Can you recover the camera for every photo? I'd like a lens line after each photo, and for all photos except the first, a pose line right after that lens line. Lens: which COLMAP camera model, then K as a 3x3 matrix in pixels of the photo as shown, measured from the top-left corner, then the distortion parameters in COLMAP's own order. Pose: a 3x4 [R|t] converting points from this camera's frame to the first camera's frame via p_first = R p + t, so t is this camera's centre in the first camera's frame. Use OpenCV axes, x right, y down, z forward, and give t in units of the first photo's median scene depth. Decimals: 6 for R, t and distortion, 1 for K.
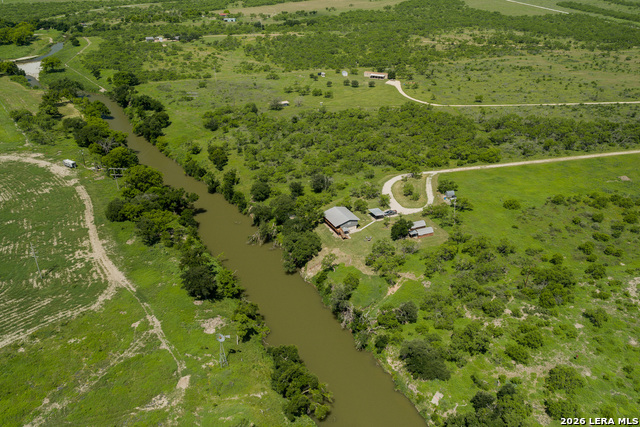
lens RADIAL K [[530.4, 0, 321.6], [0, 530.4, 210.9], [0, 0, 1]] dist [0.013164, -0.023310]
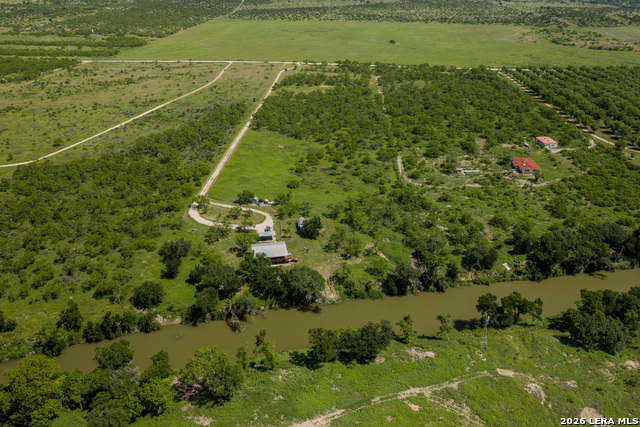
lens RADIAL K [[530.4, 0, 324.2], [0, 530.4, 214.4], [0, 0, 1]] dist [0.013164, -0.023310]
pose [[0.249354, -0.390337, 0.886262, -0.663705], [0.434367, 0.863028, 0.257893, -0.215869], [-0.865534, 0.320656, 0.384748, 0.460145]]
